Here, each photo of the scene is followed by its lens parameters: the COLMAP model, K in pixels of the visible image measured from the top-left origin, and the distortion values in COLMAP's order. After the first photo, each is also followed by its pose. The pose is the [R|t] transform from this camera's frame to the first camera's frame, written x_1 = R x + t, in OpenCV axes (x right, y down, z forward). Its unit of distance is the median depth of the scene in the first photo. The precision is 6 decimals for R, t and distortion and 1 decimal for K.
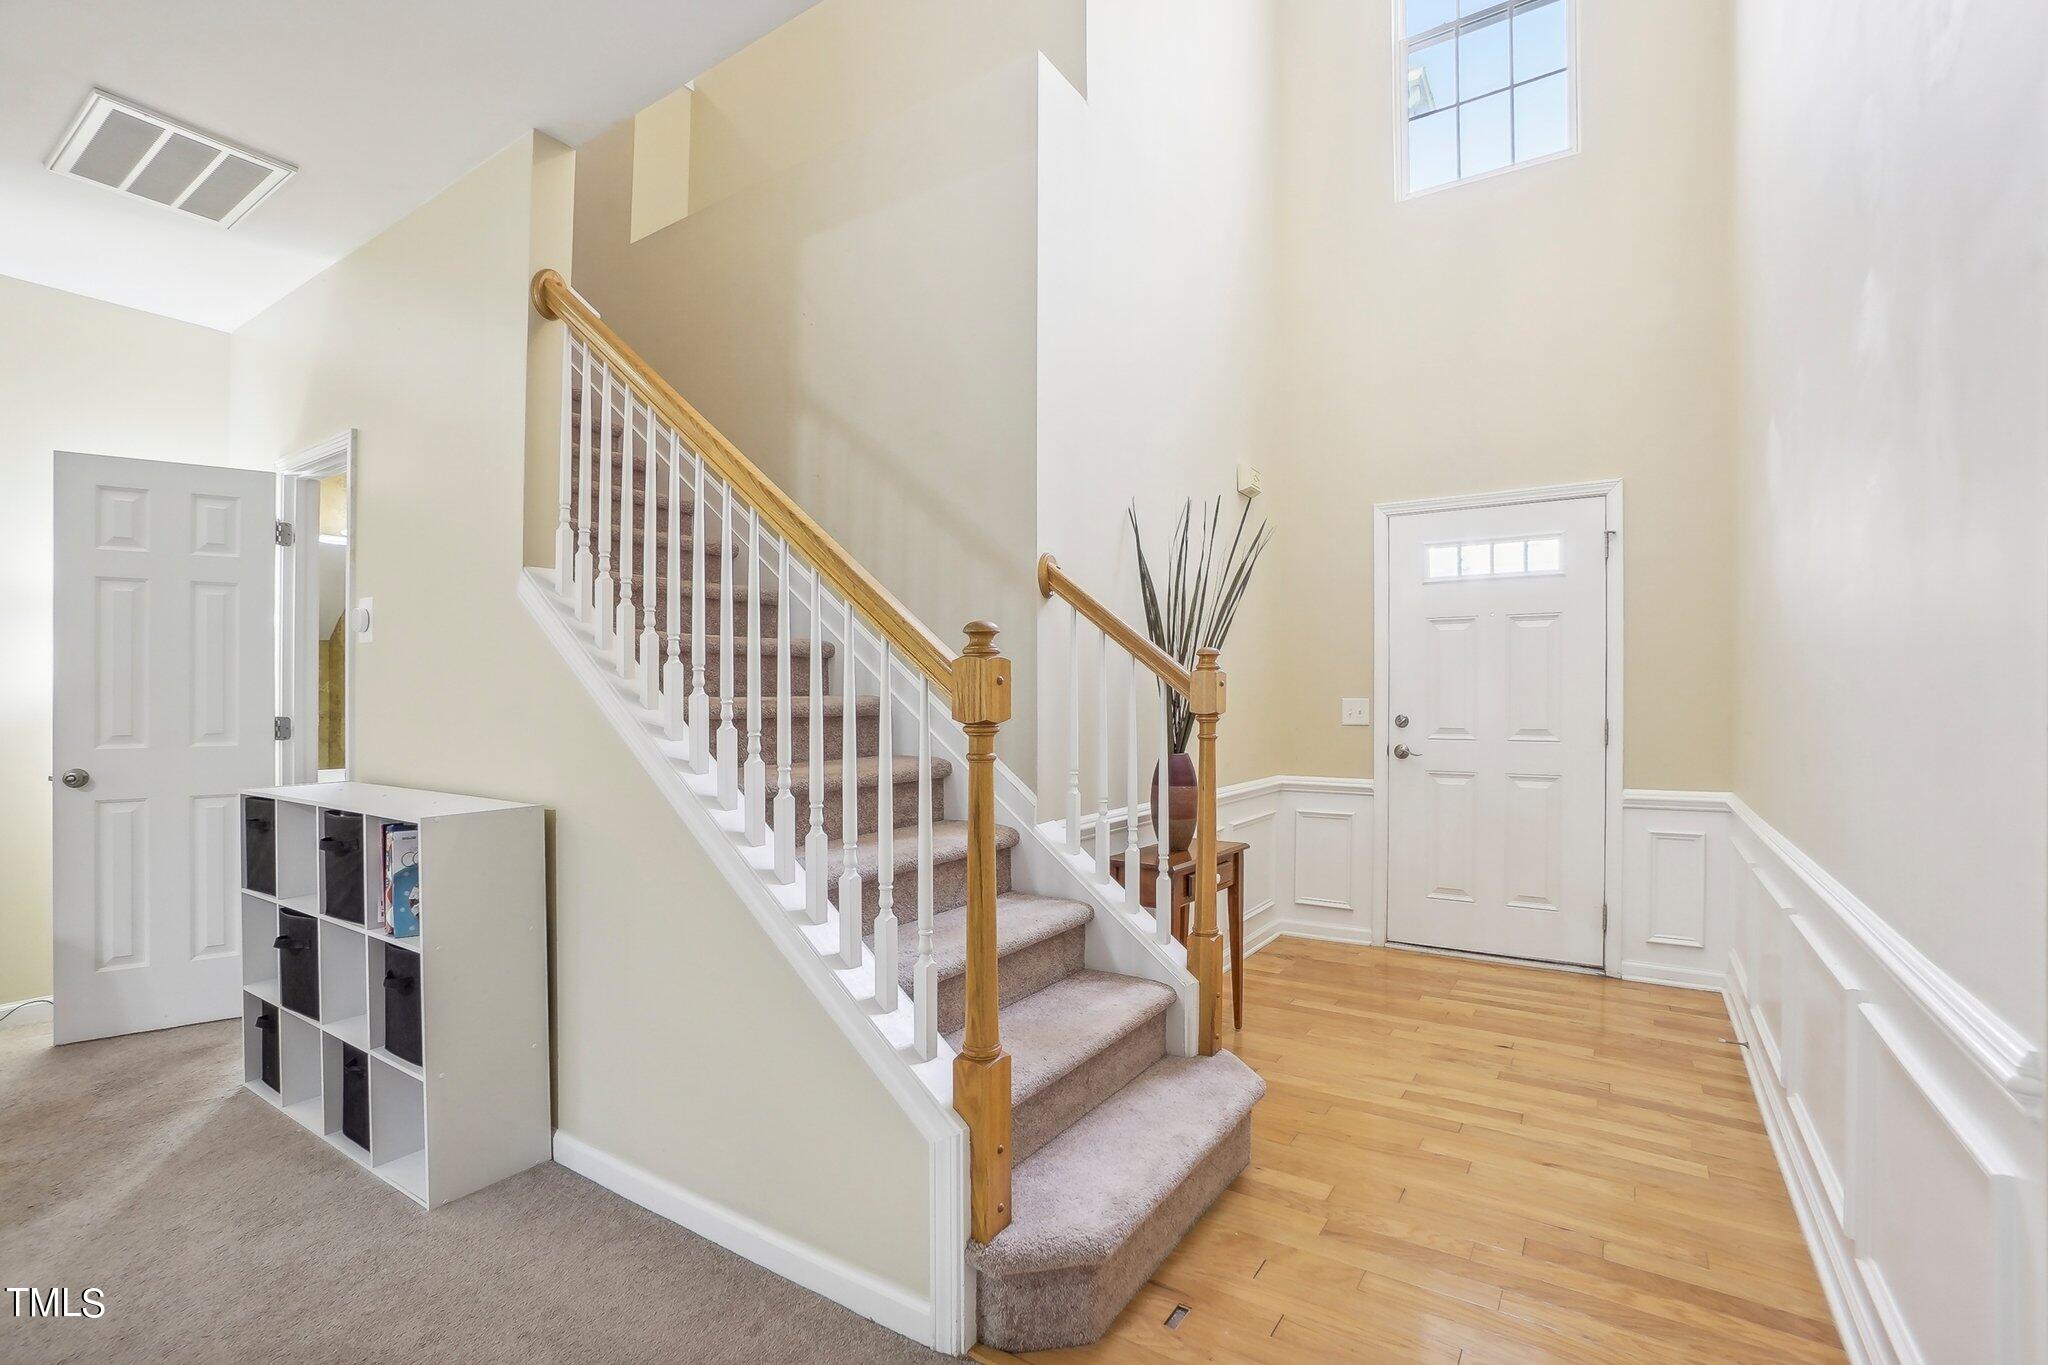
lens RADIAL K [[943.1, 0, 1037.0], [0, 943.1, 693.0], [0, 0, 1]] dist [-0.048953, 0.017201]
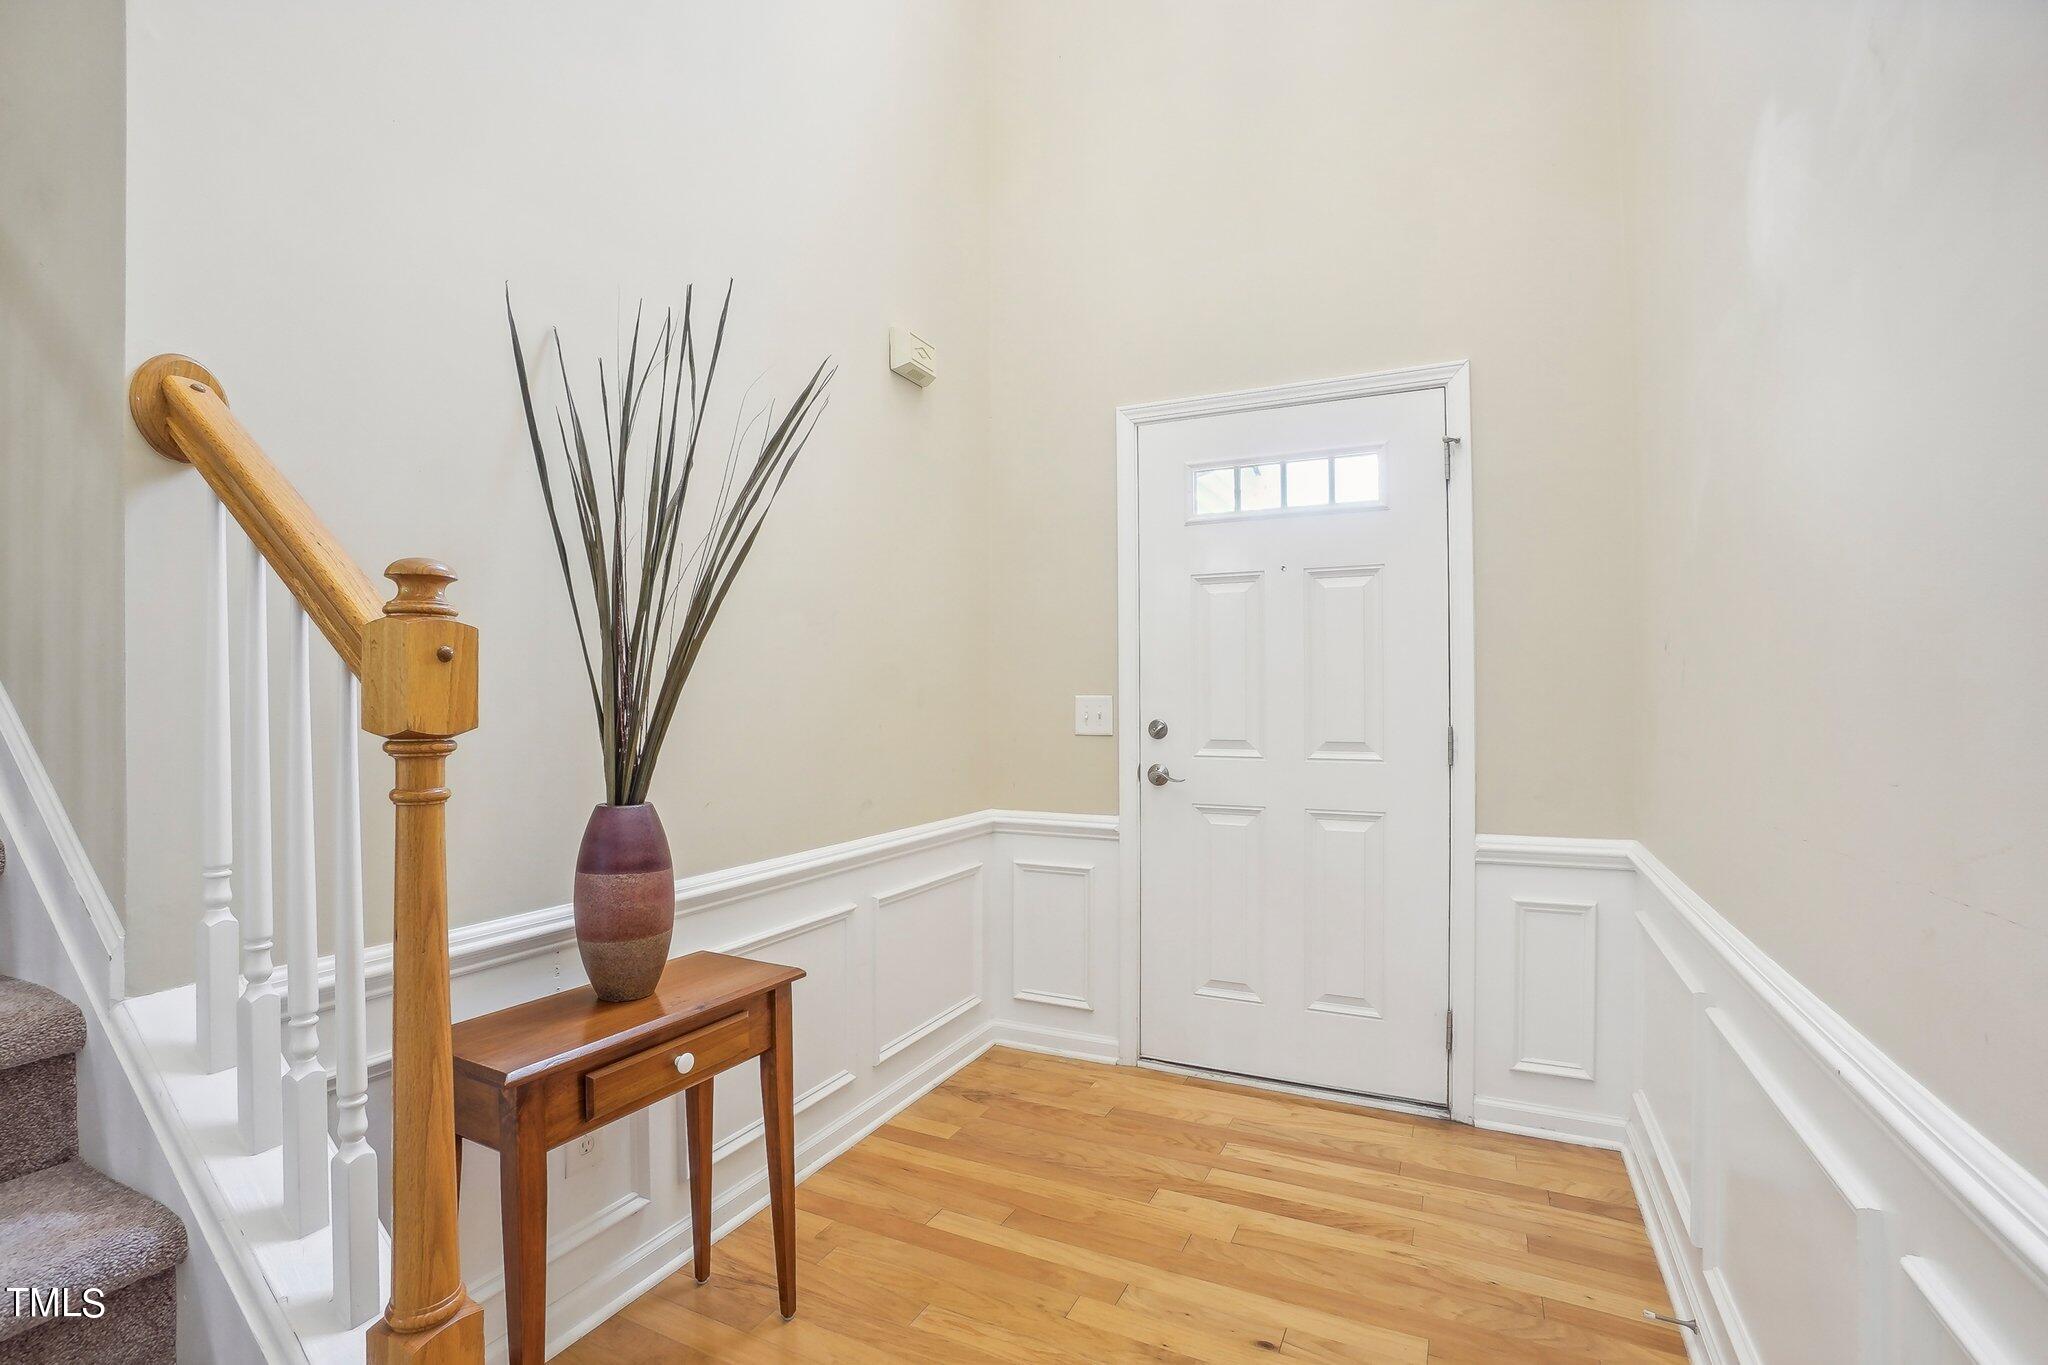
lens RADIAL K [[932.9, 0, 1023.0], [0, 932.9, 673.9], [0, 0, 1]] dist [-0.027995, 0.000974]
pose [[0.993719, 0.000571, 0.111906, 0.243708], [0.001519, 0.999826, -0.018589, 0.002940], [-0.111897, 0.018642, 0.993545, 0.386447]]
